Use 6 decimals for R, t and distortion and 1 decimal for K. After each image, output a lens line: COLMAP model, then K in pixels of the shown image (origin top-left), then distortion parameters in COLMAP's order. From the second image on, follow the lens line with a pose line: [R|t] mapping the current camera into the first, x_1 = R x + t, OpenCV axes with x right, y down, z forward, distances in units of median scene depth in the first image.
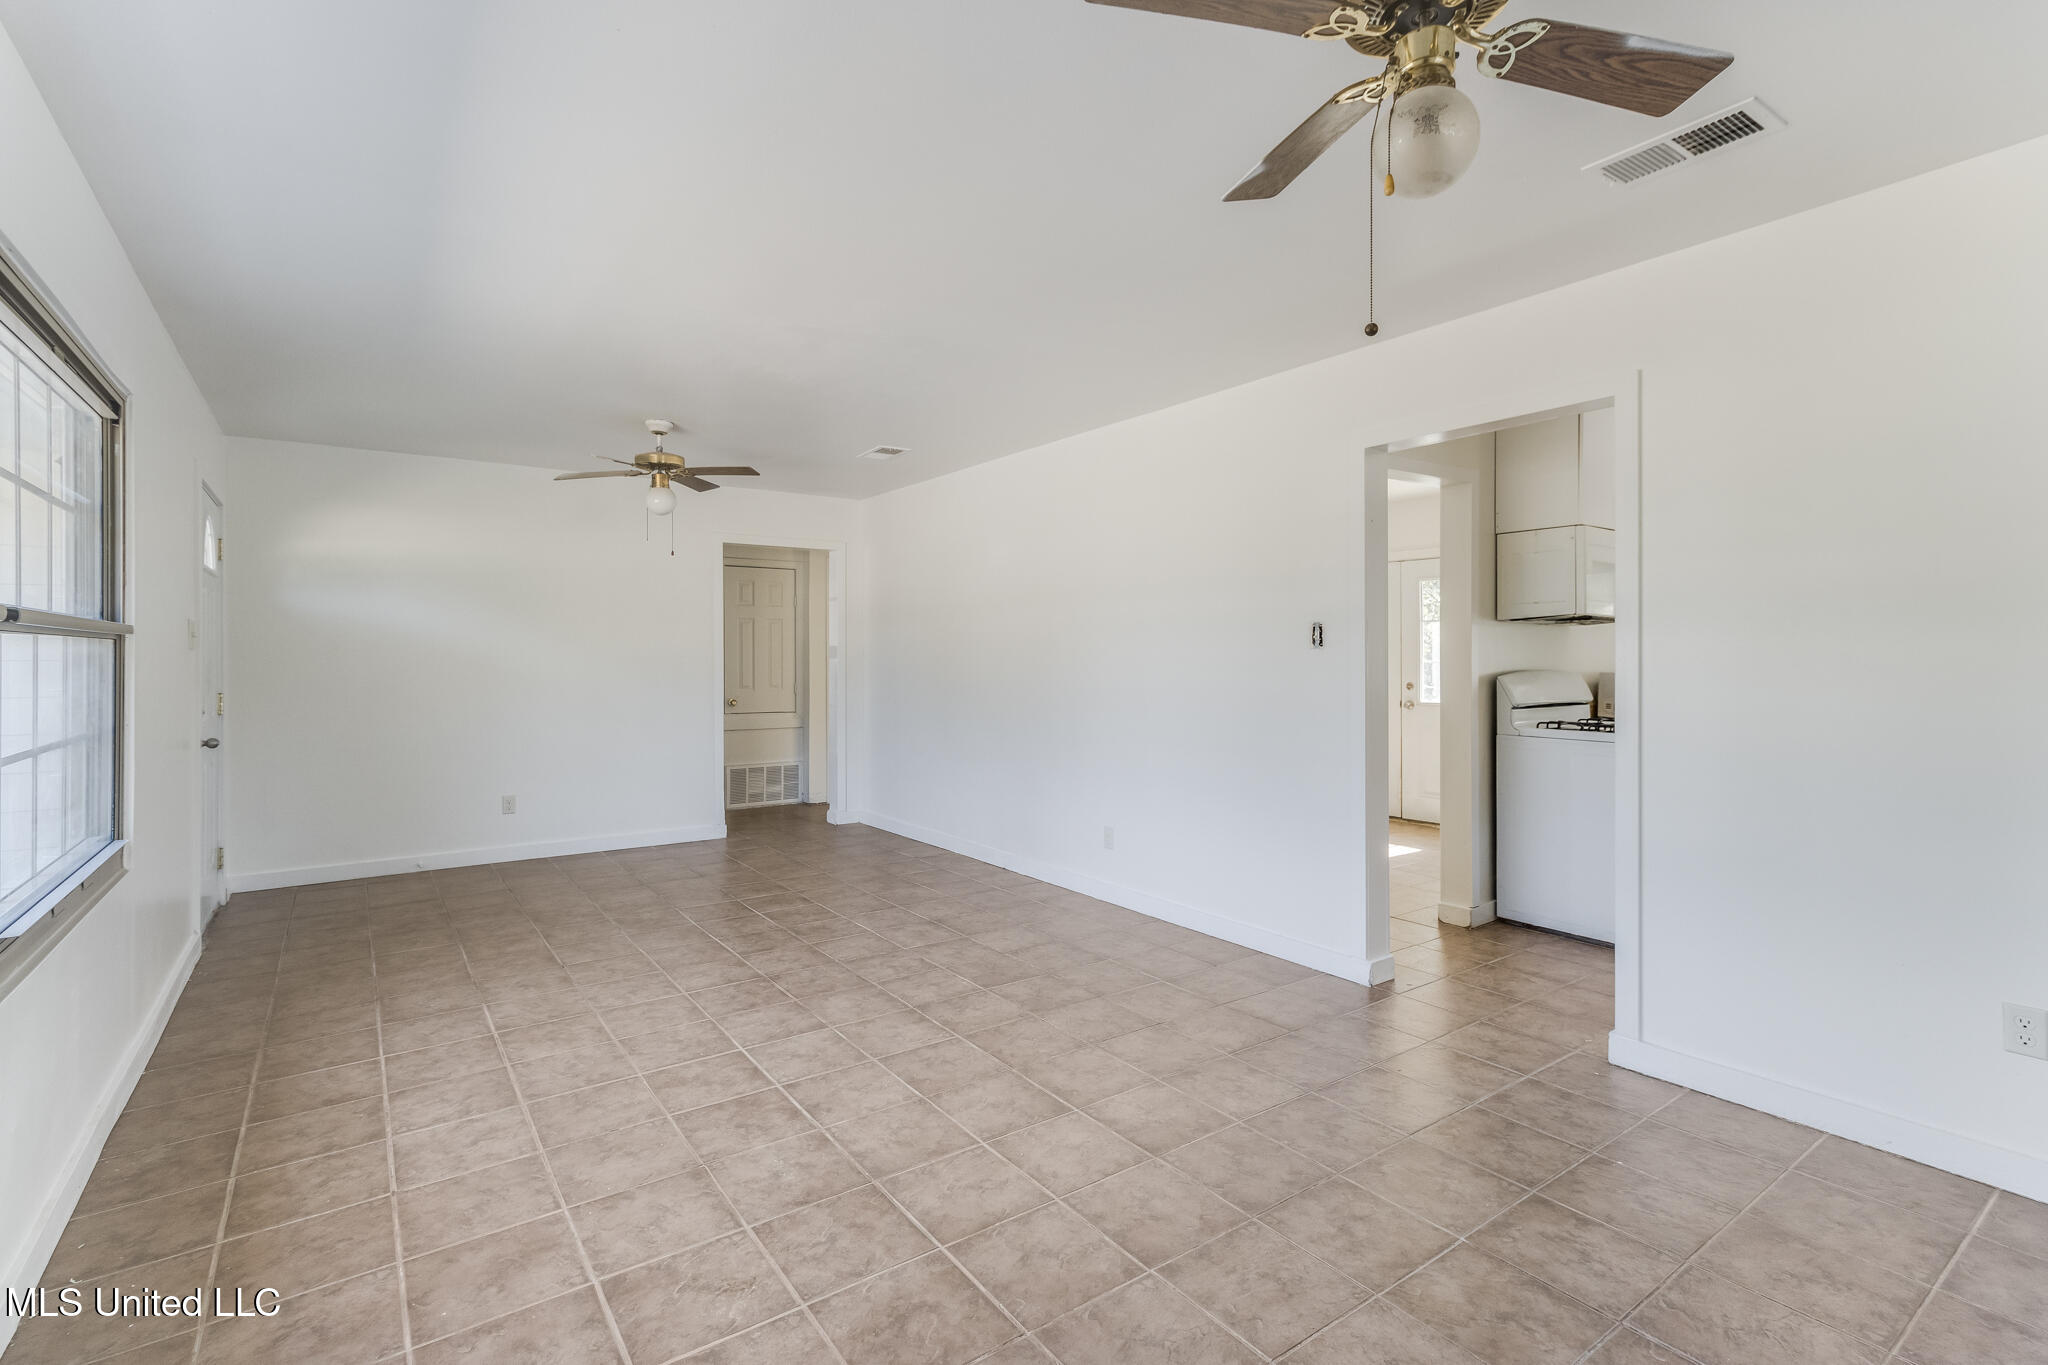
lens RADIAL K [[948.6, 0, 1015.9], [0, 948.6, 653.0], [0, 0, 1]] dist [0.011442, 0.000185]
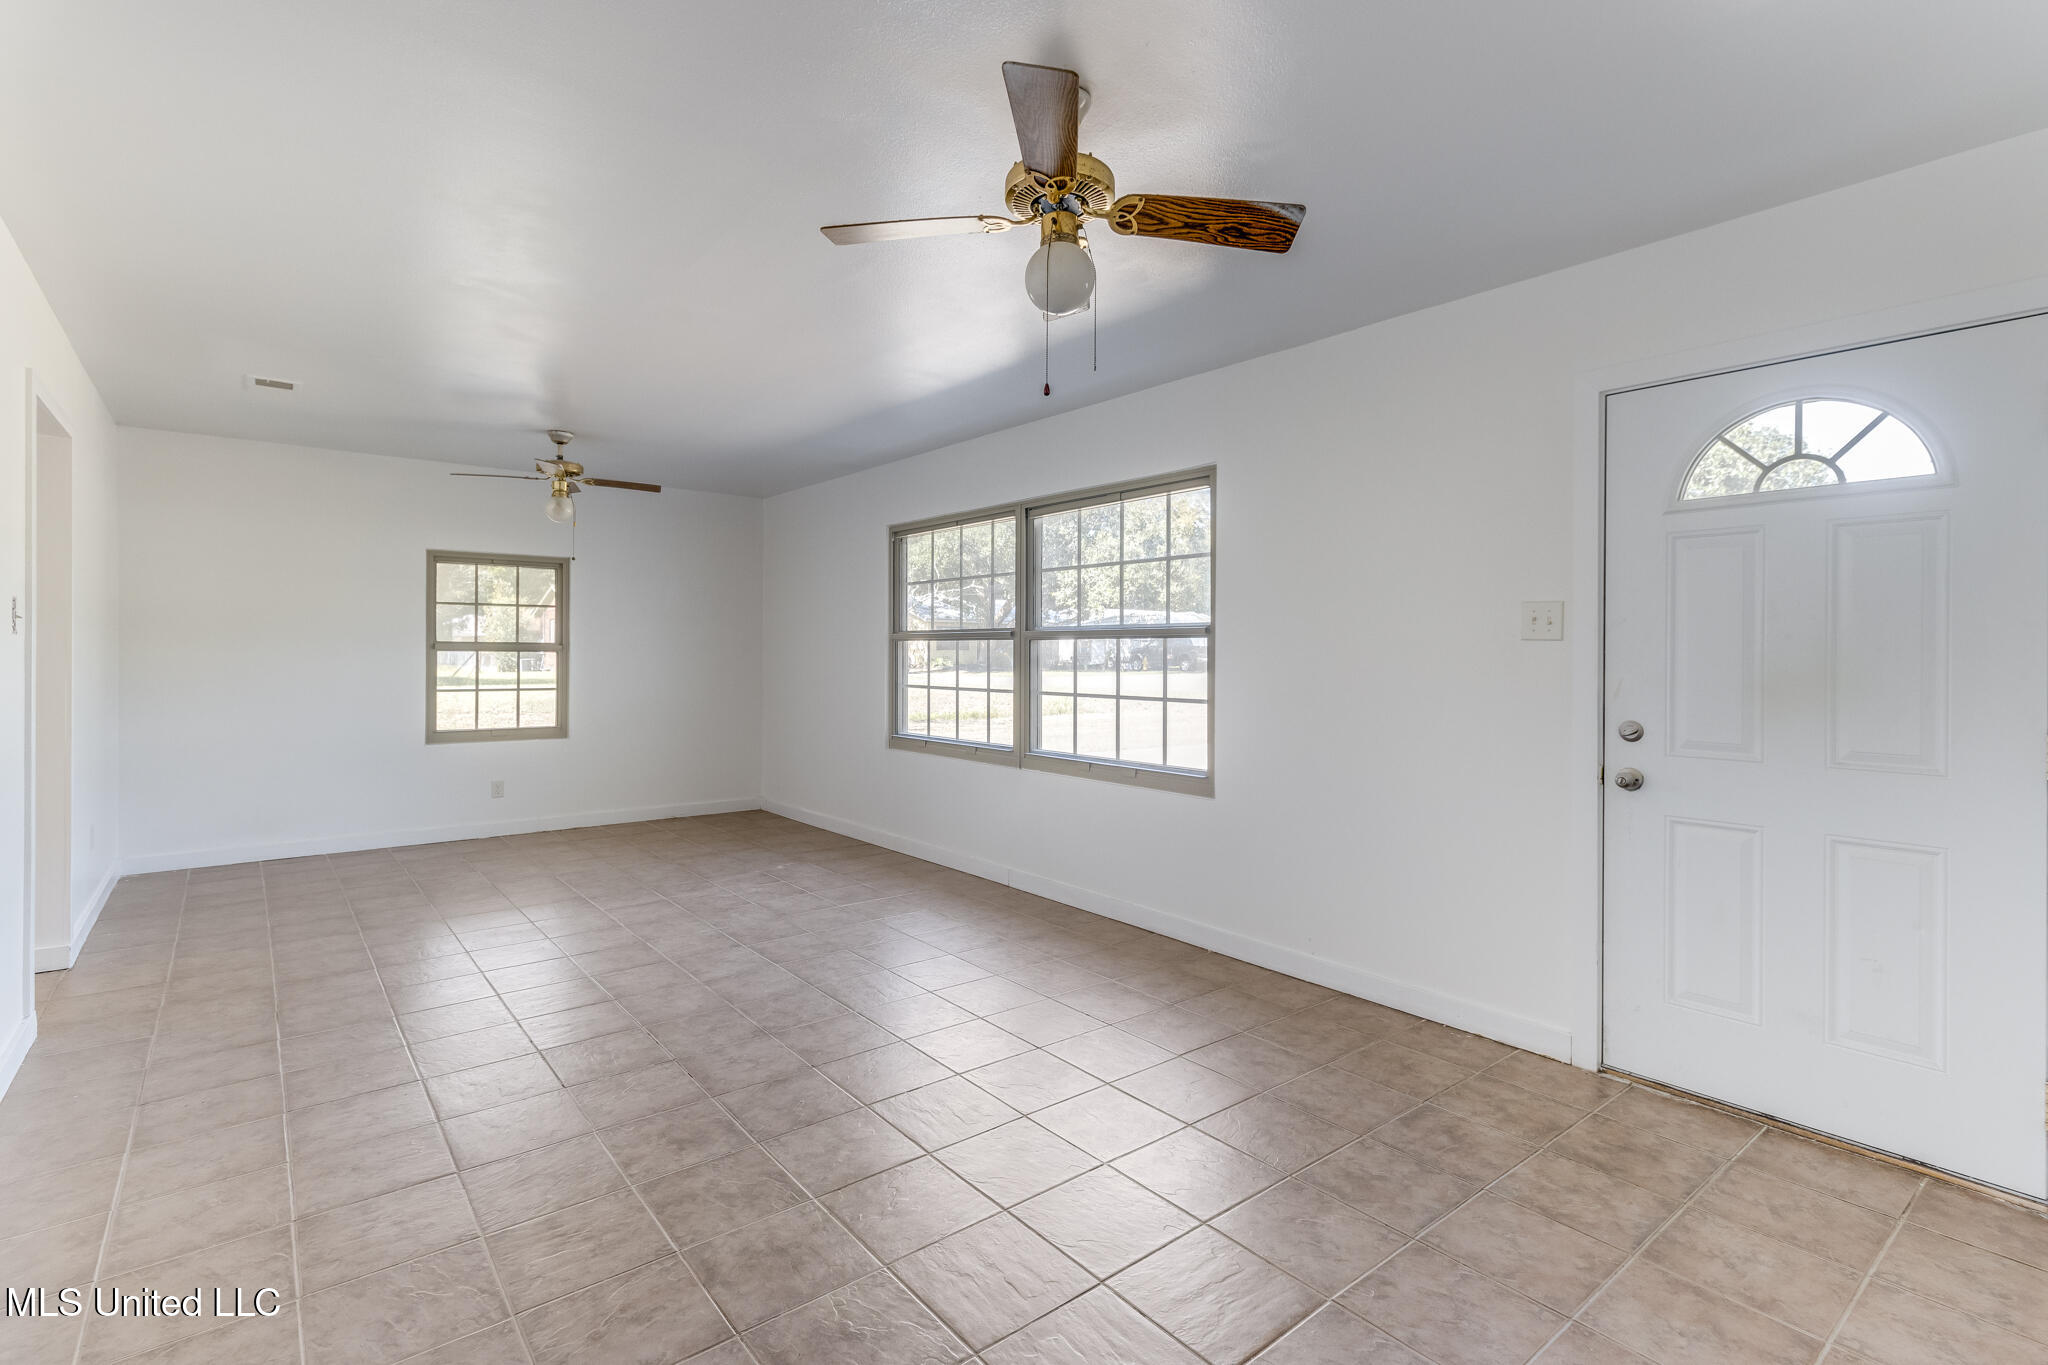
lens RADIAL K [[948.7, 0, 1001.6], [0, 948.7, 654.6], [0, 0, 1]] dist [0.000413, 0.000121]
pose [[-0.998665, -0.004146, -0.051483, -0.484350], [-0.004123, 0.999991, -0.000562, 0.012422], [0.051485, -0.000349, -0.998674, 2.111000]]
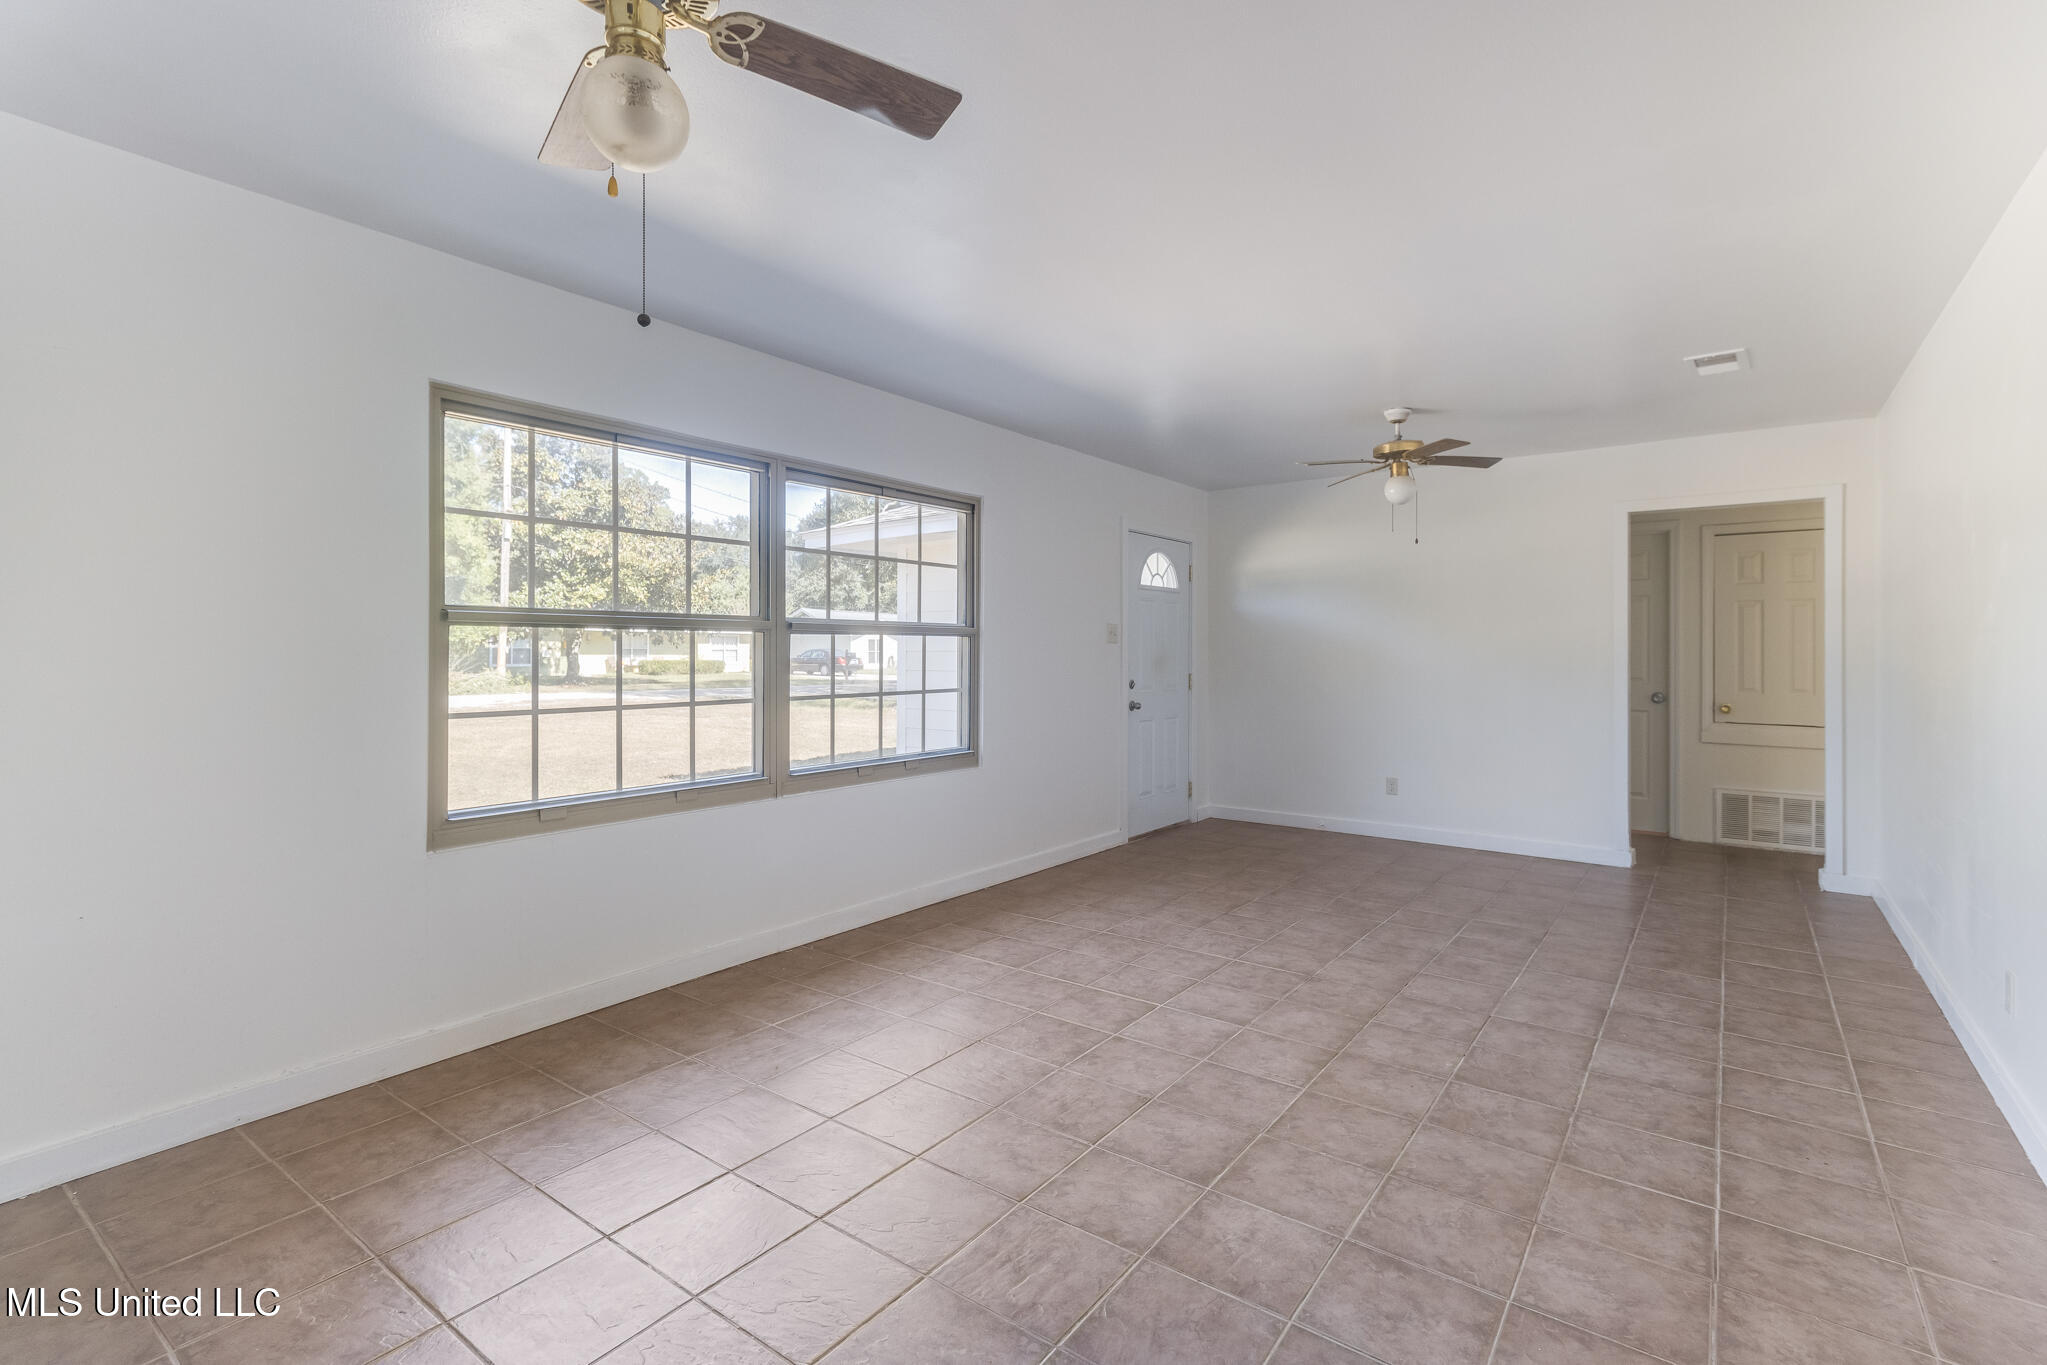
lens RADIAL K [[950.1, 0, 1017.1], [0, 950.1, 649.7], [0, 0, 1]] dist [0.010859, 0.000214]
pose [[0.303369, 0.000851, -0.952873, 0.660577], [0.000122, 1.000000, 0.000932, 0.006480], [0.952873, -0.000398, 0.303369, 0.480331]]
